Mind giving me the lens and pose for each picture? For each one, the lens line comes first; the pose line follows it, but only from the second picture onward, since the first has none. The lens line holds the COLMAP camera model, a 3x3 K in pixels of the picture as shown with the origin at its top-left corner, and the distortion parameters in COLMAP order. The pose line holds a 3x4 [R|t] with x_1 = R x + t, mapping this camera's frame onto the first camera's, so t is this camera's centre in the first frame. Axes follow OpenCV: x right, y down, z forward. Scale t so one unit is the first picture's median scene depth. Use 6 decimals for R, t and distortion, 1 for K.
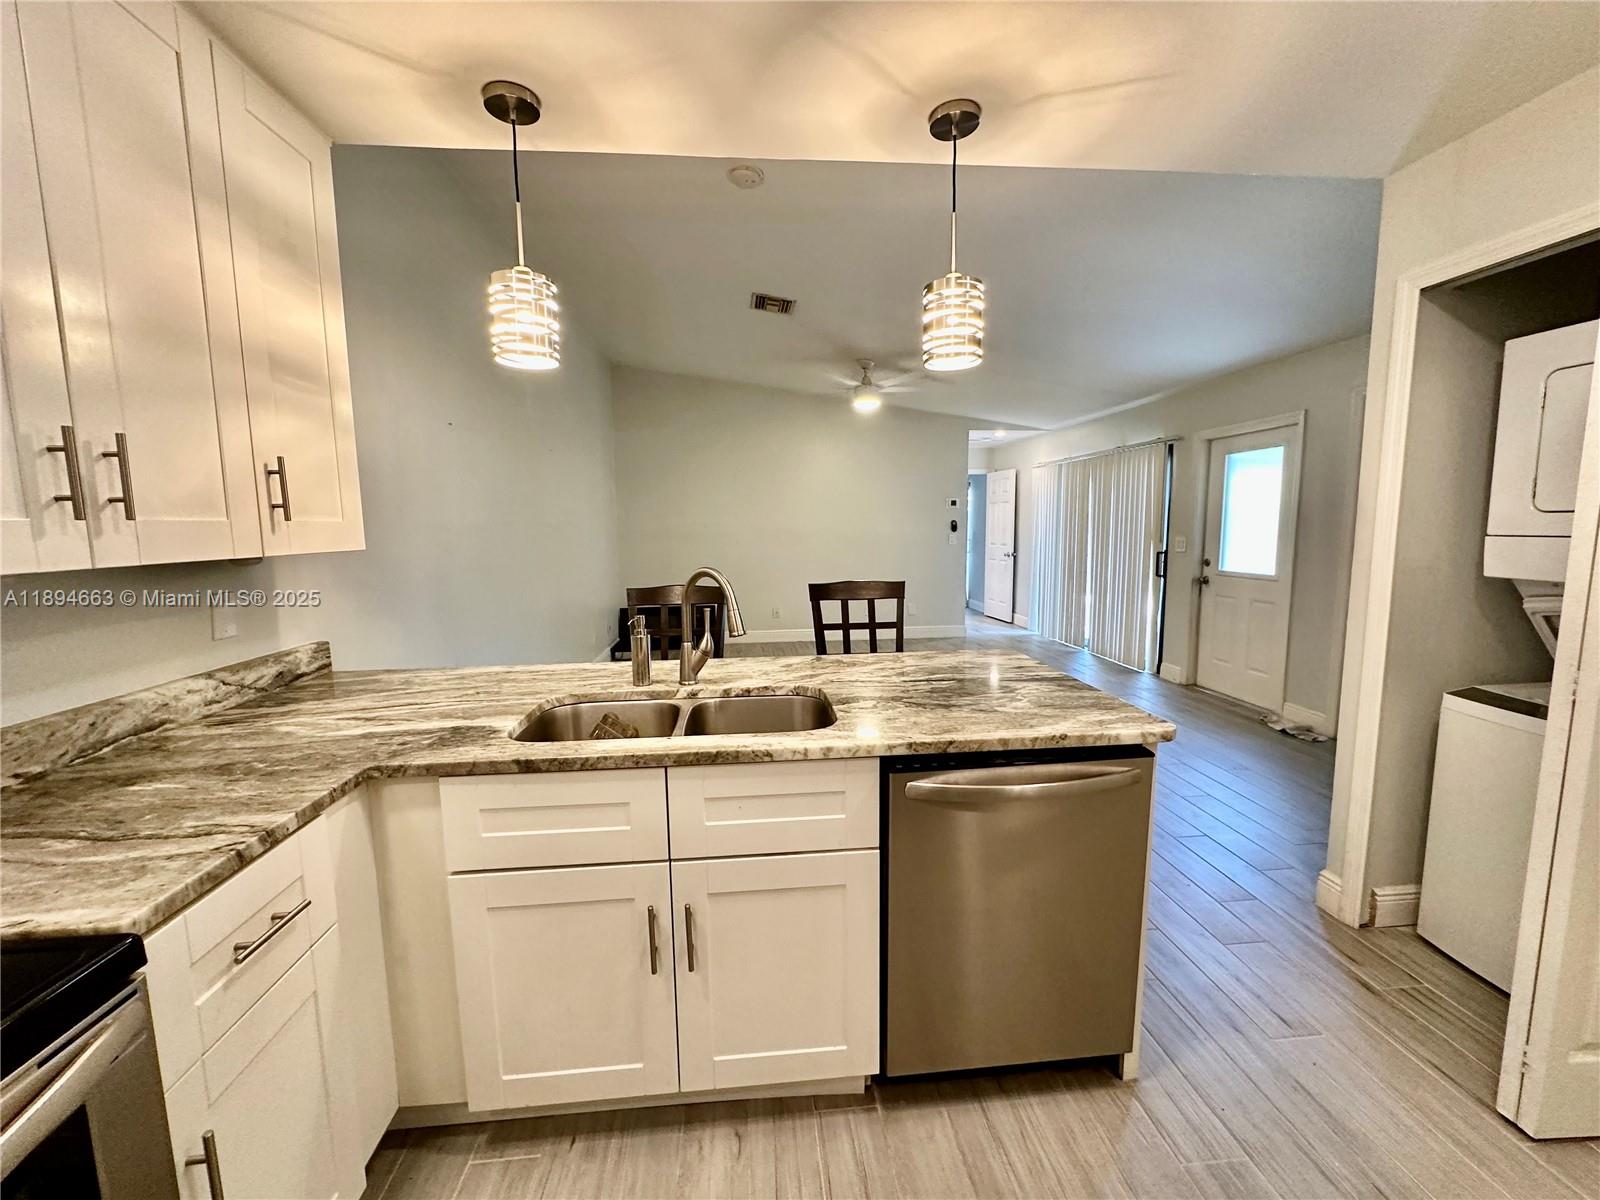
lens RADIAL K [[640.2, 0, 798.3], [0, 640.2, 598.8], [0, 0, 1]] dist [-0.004445, 0.000970]
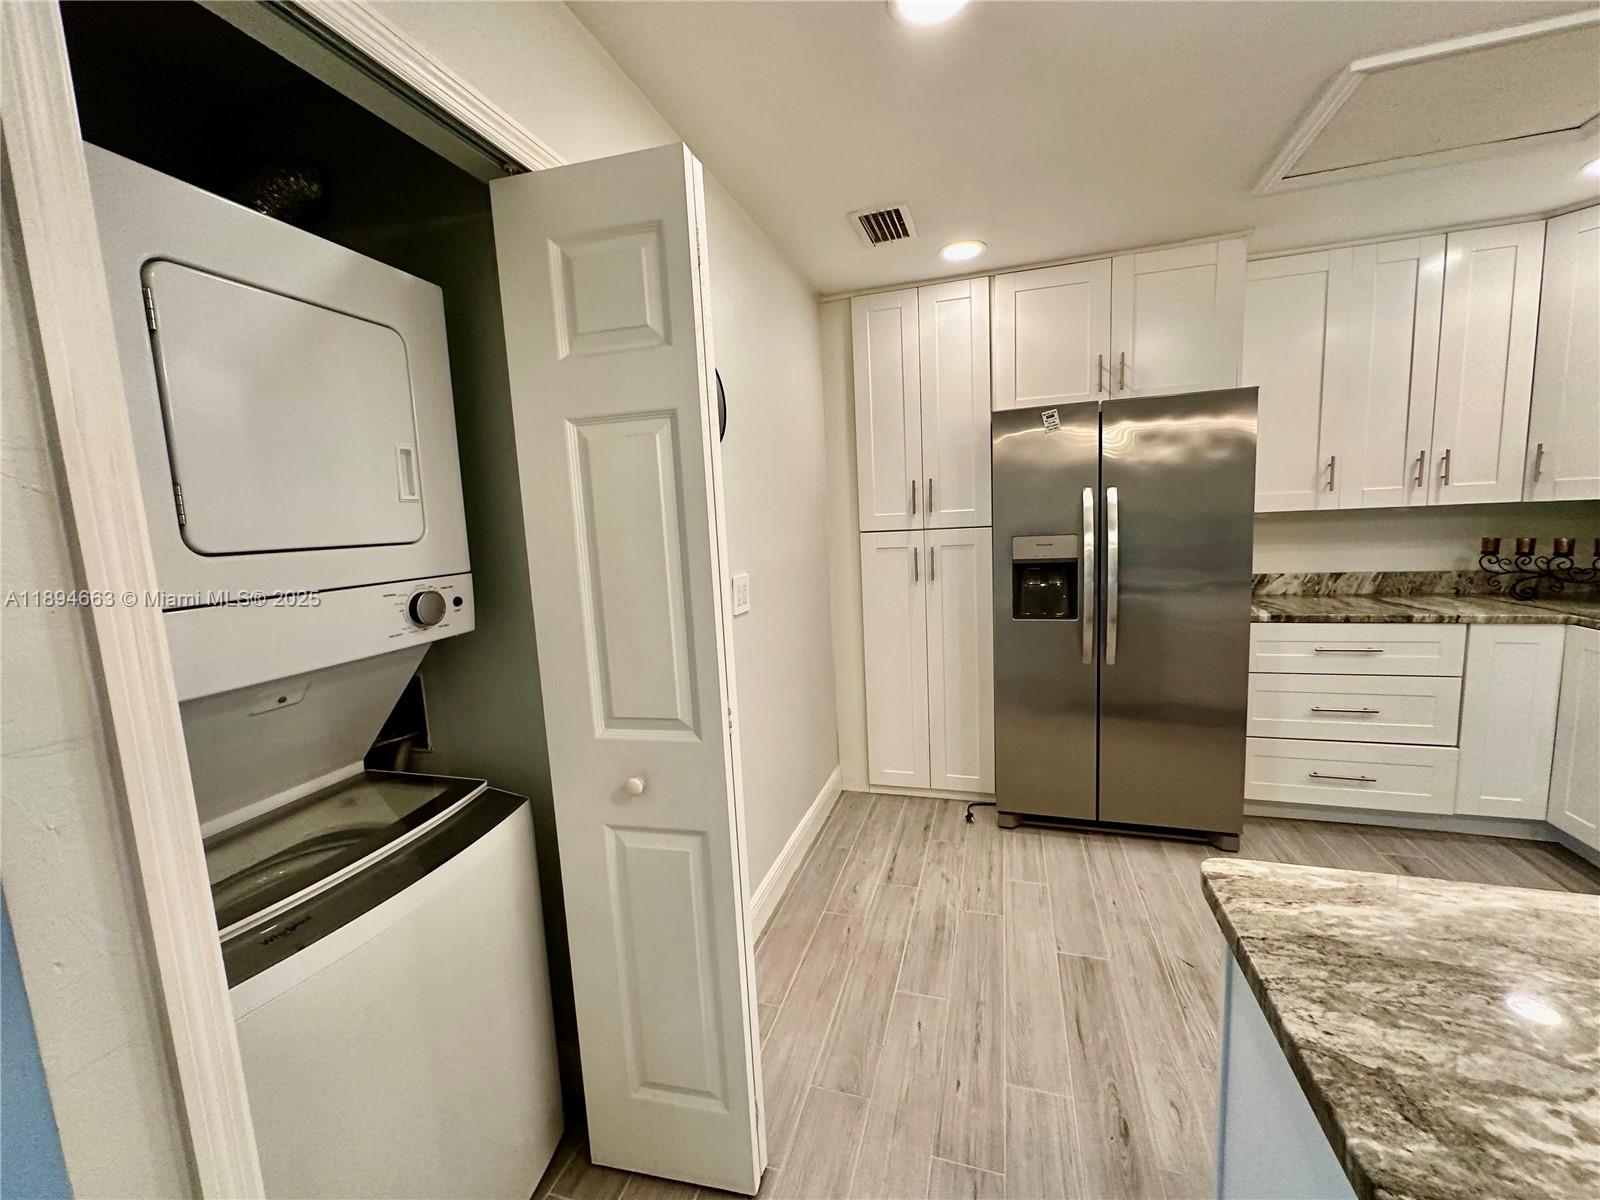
lens RADIAL K [[639.3, 0, 798.7], [0, 639.3, 597.3], [0, 0, 1]] dist [-0.003667, 0.000560]
pose [[-0.921859, 0.009684, 0.387403, 0.666862], [0.104063, 0.969156, 0.223399, -0.197887], [-0.373291, 0.246257, -0.894434, 1.522585]]
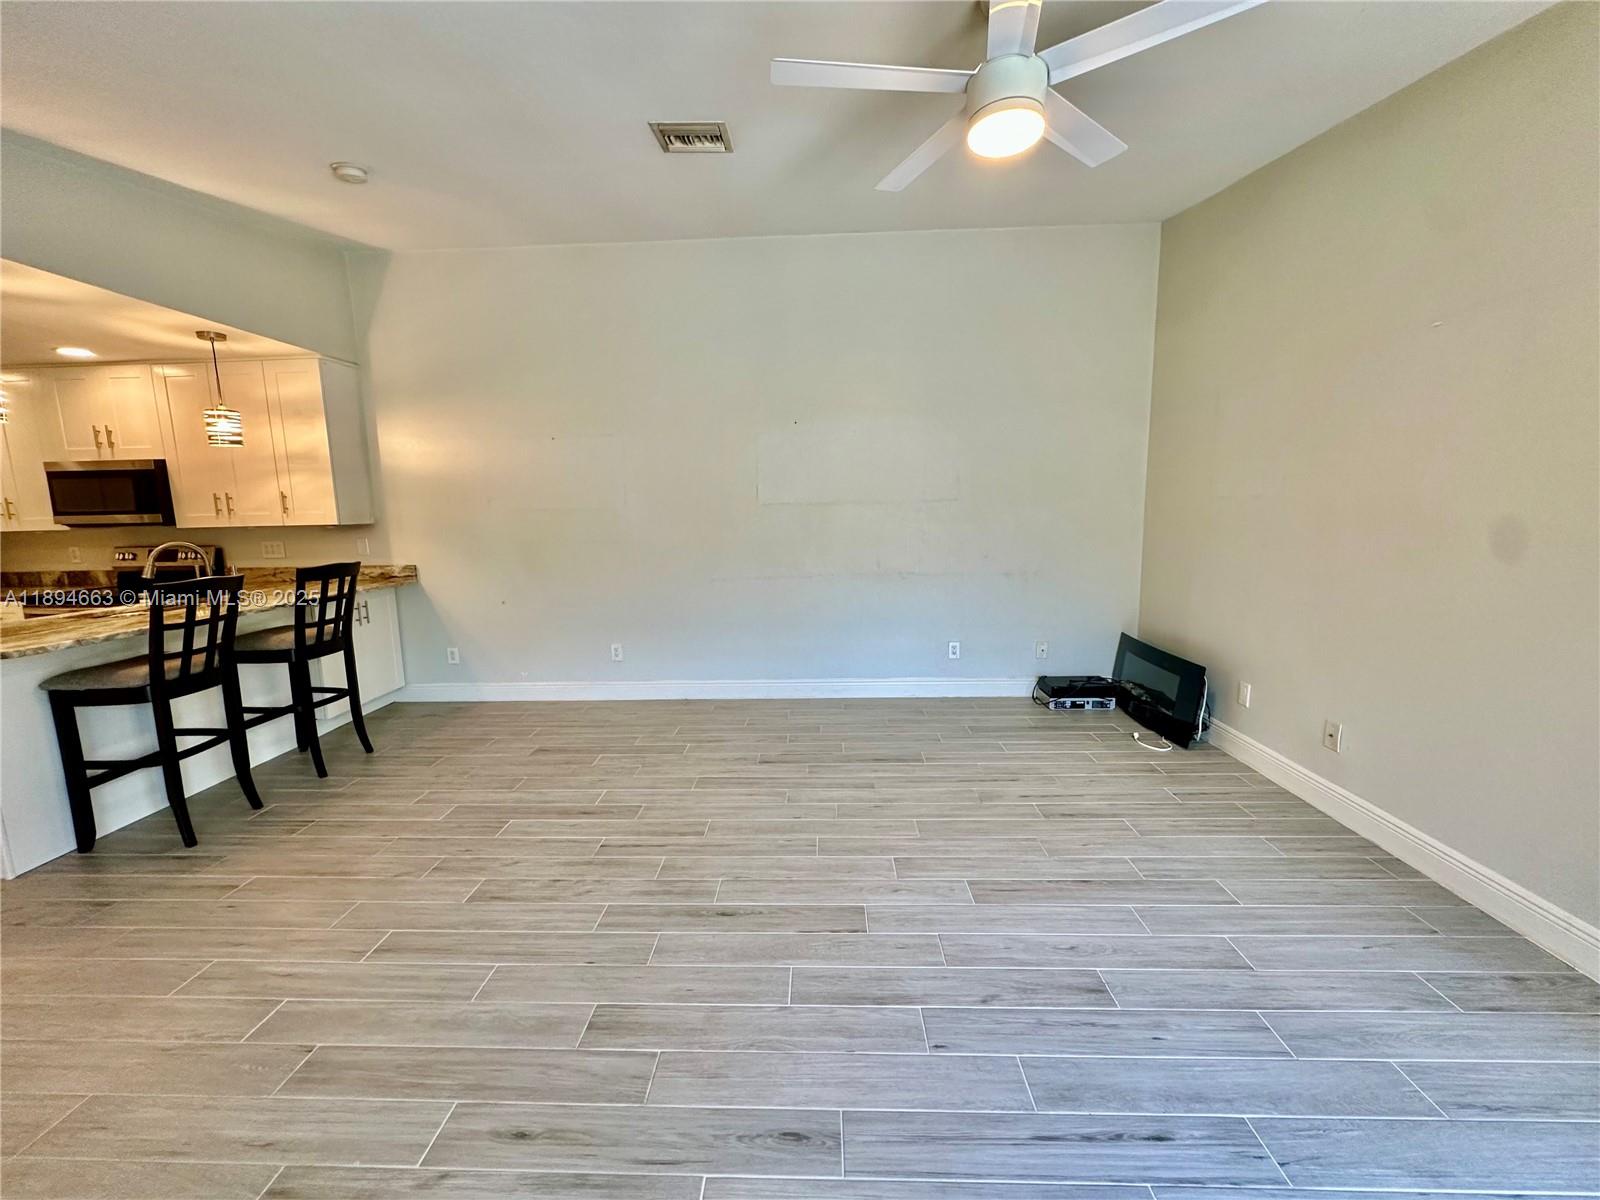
lens RADIAL K [[636.6, 0, 798.5], [0, 636.6, 598.8], [0, 0, 1]] dist [-0.002753, 0.000306]
pose [[-0.135158, 0.169441, -0.976228, 1.700832], [-0.092137, 0.978851, 0.182653, -0.471313], [0.986531, 0.114634, -0.116687, 3.569052]]
